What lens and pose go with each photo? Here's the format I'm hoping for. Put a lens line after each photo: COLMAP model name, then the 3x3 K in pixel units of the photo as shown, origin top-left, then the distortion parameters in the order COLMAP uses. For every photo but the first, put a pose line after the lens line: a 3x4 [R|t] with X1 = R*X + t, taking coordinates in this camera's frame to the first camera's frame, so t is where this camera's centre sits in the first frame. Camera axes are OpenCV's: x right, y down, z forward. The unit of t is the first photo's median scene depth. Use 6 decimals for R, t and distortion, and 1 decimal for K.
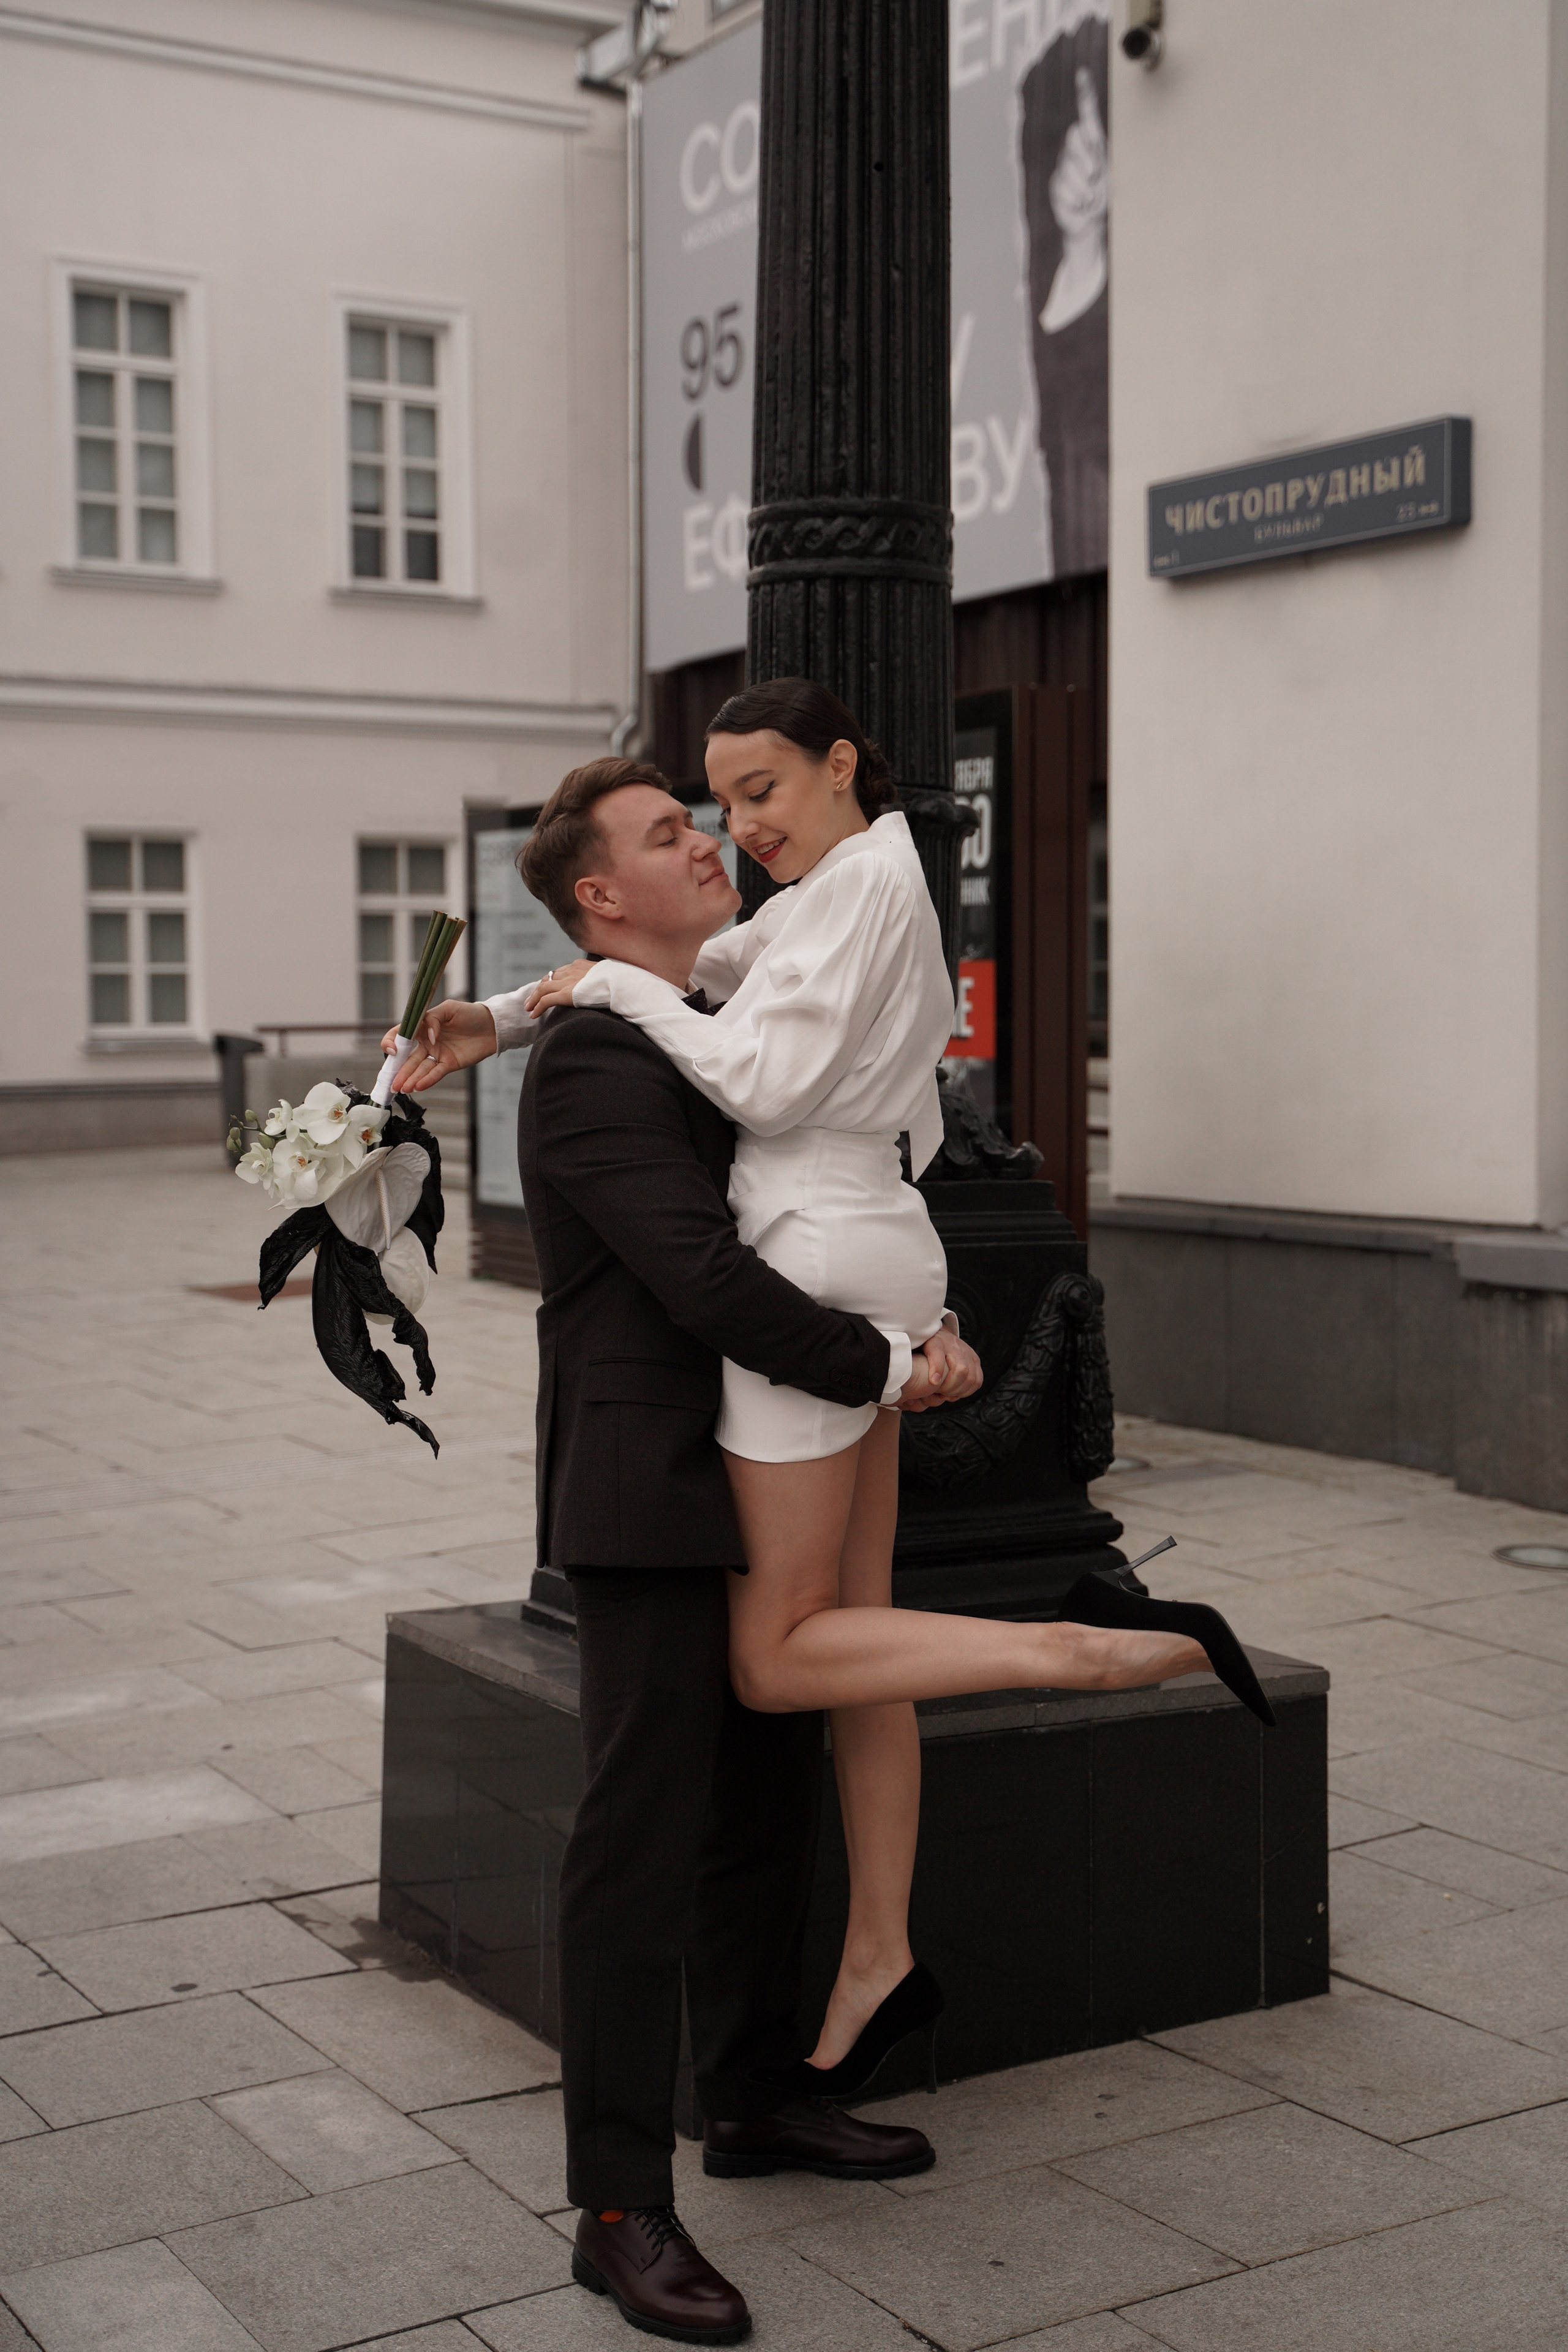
lens RADIAL K [[2983.6, 0, 783.0], [0, 2983.6, 1181.1], [0, 0, 1]] dist [0.017817, 0.000000]
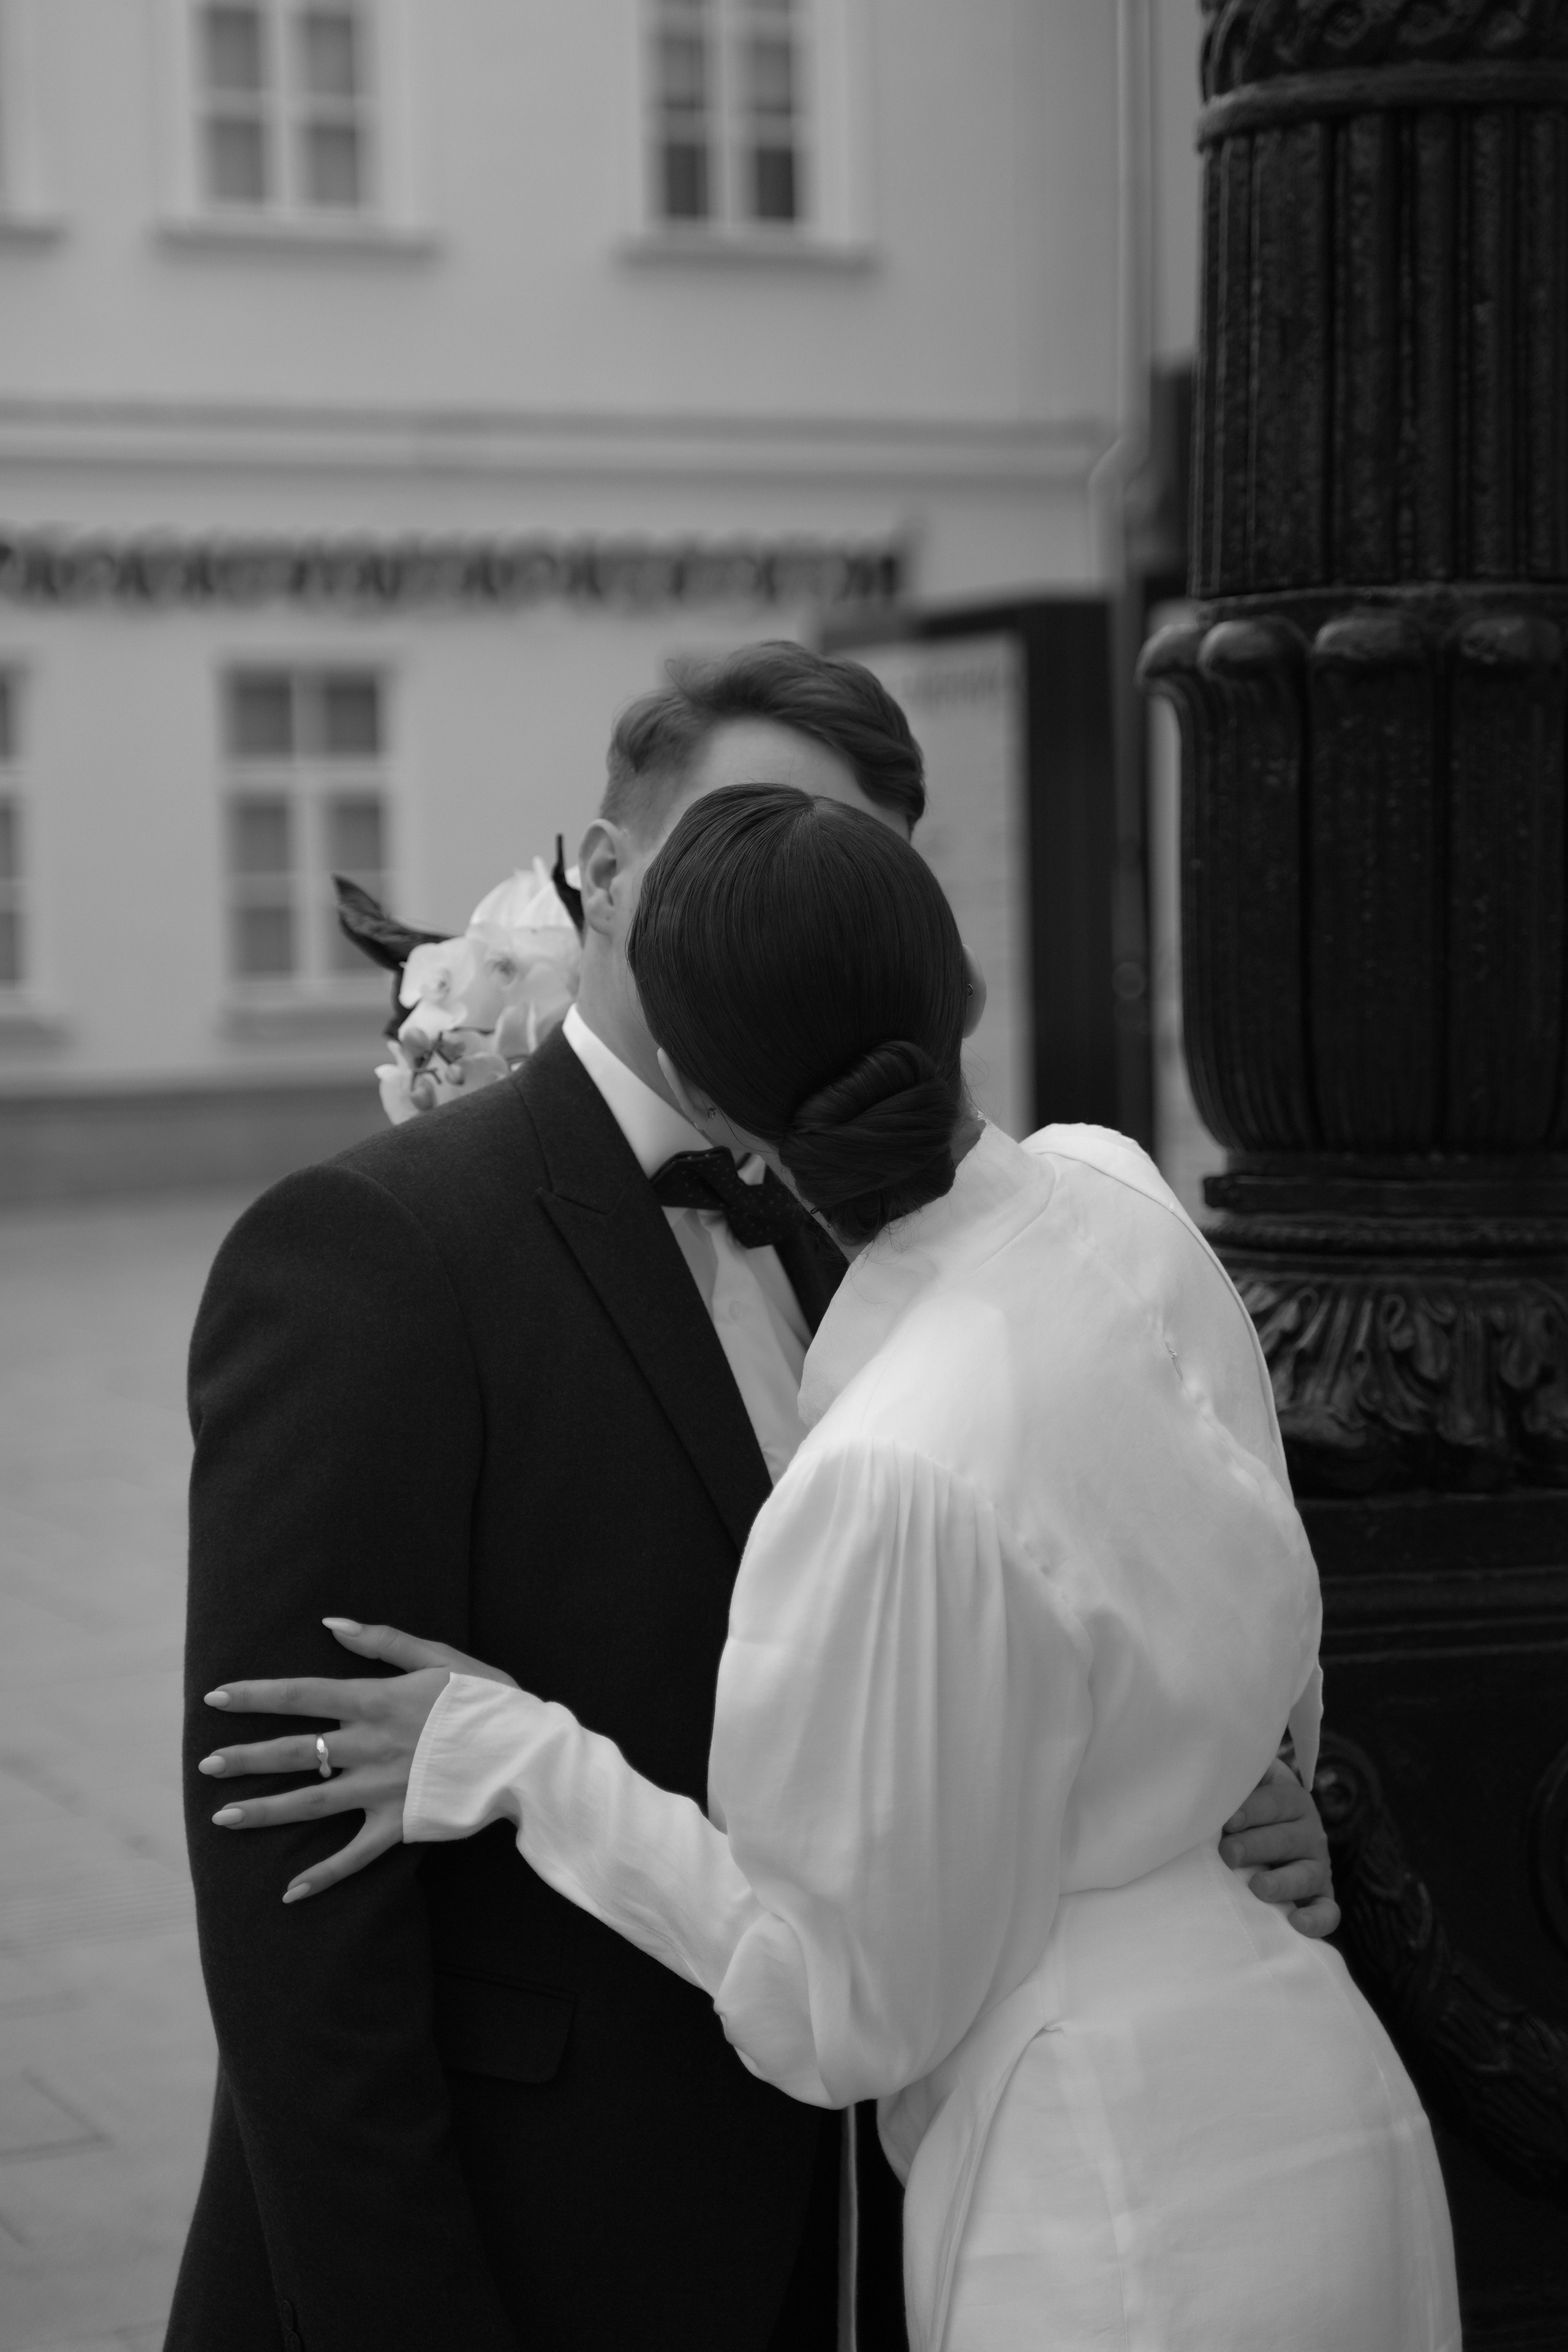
lens RADIAL K [[4493.6, 0, 781.5], [0, 4493.6, 1169.4], [0, 0, 1]] dist [0.121998, 0.000000]
pose [[0.989589, -0.008542, -0.143668, 0.008261], [0.009203, 0.999950, 0.003939, -0.018446], [0.143627, -0.005220, 0.989618, 0.119956]]
